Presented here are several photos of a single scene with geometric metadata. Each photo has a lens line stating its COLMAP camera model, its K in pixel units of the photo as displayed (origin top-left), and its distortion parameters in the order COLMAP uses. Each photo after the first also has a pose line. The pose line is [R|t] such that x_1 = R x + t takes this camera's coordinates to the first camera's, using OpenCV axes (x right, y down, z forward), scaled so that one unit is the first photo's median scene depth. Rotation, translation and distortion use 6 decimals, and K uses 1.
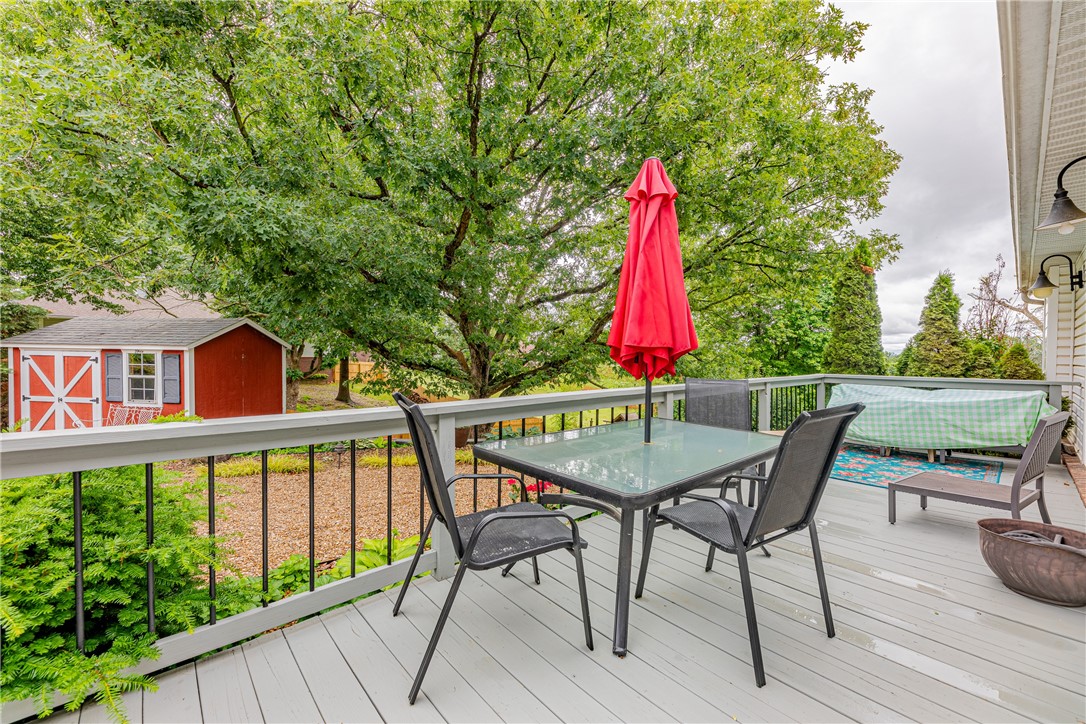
lens RADIAL K [[435.3, 0, 541.8], [0, 435.3, 362.3], [0, 0, 1]] dist [0.000630, 0.000283]
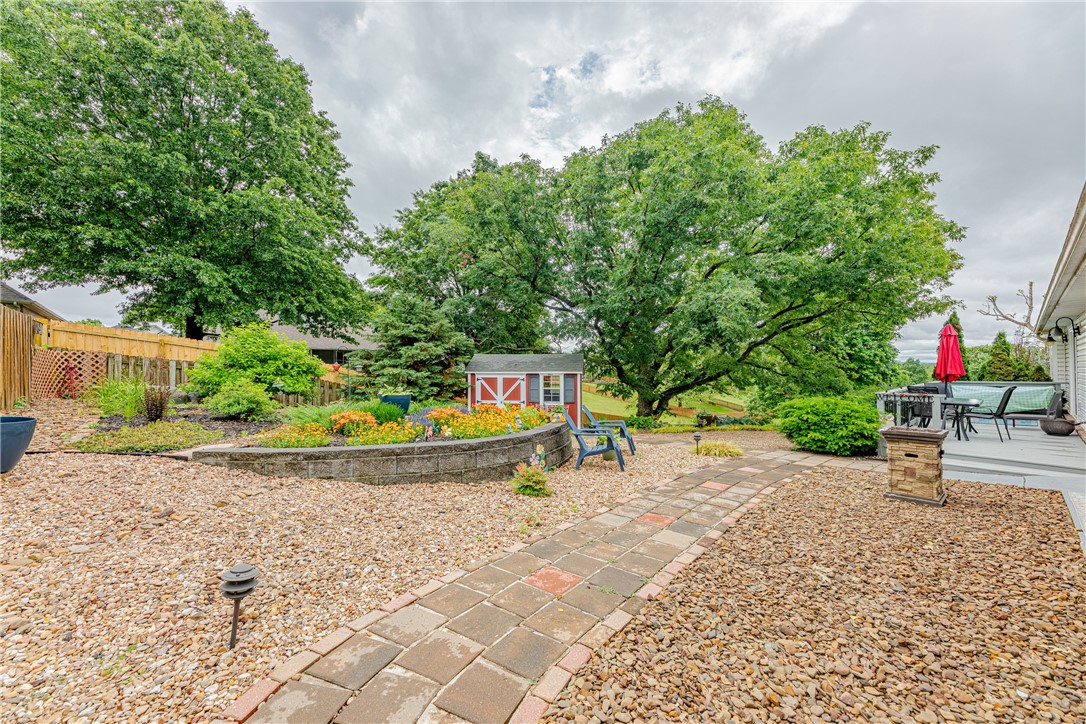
lens RADIAL K [[435.3, 0, 541.8], [0, 435.3, 362.3], [0, 0, 1]] dist [0.000630, 0.000283]
pose [[0.999871, -0.016086, 0.000143, -0.945809], [0.016083, 0.999440, -0.029342, -0.023259], [0.000329, 0.029340, 0.999569, -0.799134]]
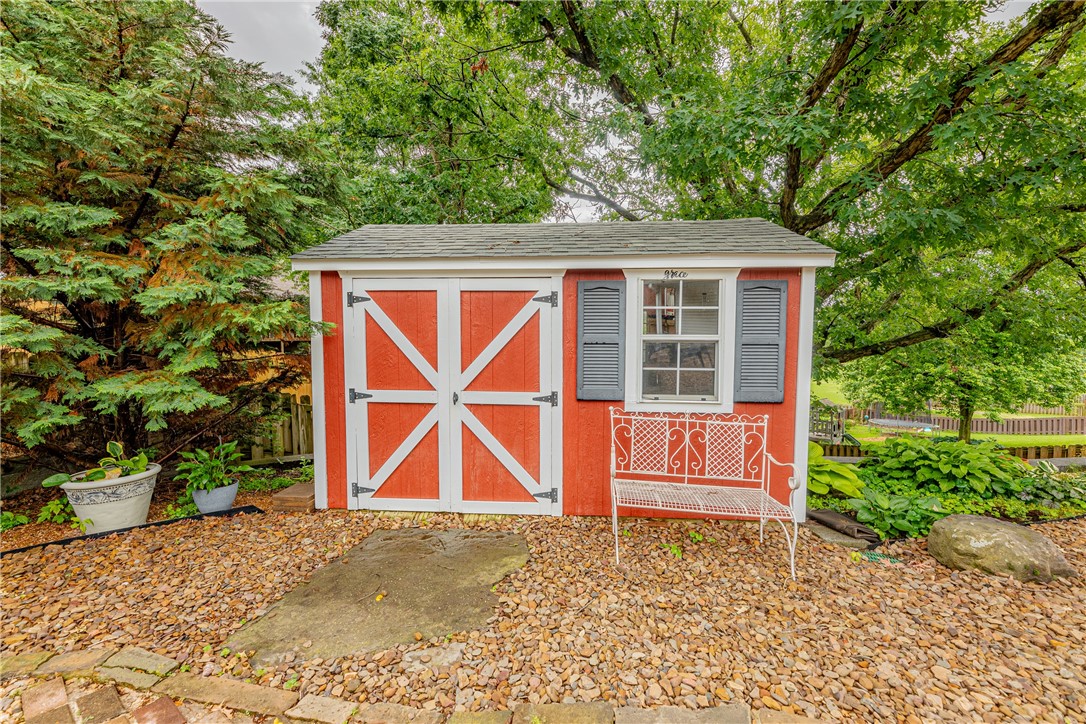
lens RADIAL K [[438.2, 0, 536.7], [0, 438.2, 361.1], [0, 0, 1]] dist [-0.000490, 0.000046]
pose [[0.999487, -0.013413, 0.029069, -1.049521], [0.012394, 0.999313, 0.034934, 0.038197], [-0.029517, -0.034555, 0.998967, 0.594123]]
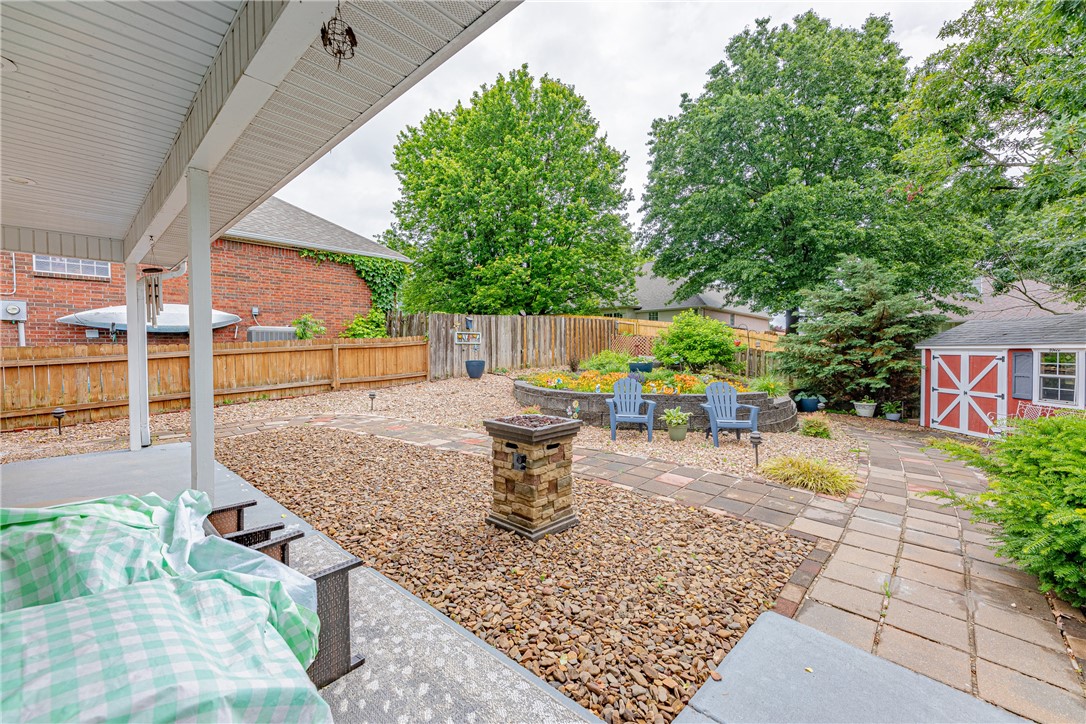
lens RADIAL K [[435.3, 0, 541.8], [0, 435.3, 362.3], [0, 0, 1]] dist [0.000630, 0.000283]
pose [[0.093008, 0.010952, -0.995605, -0.055579], [-0.010383, 0.999896, 0.010029, 0.004012], [0.995611, 0.009405, 0.093112, -0.234959]]
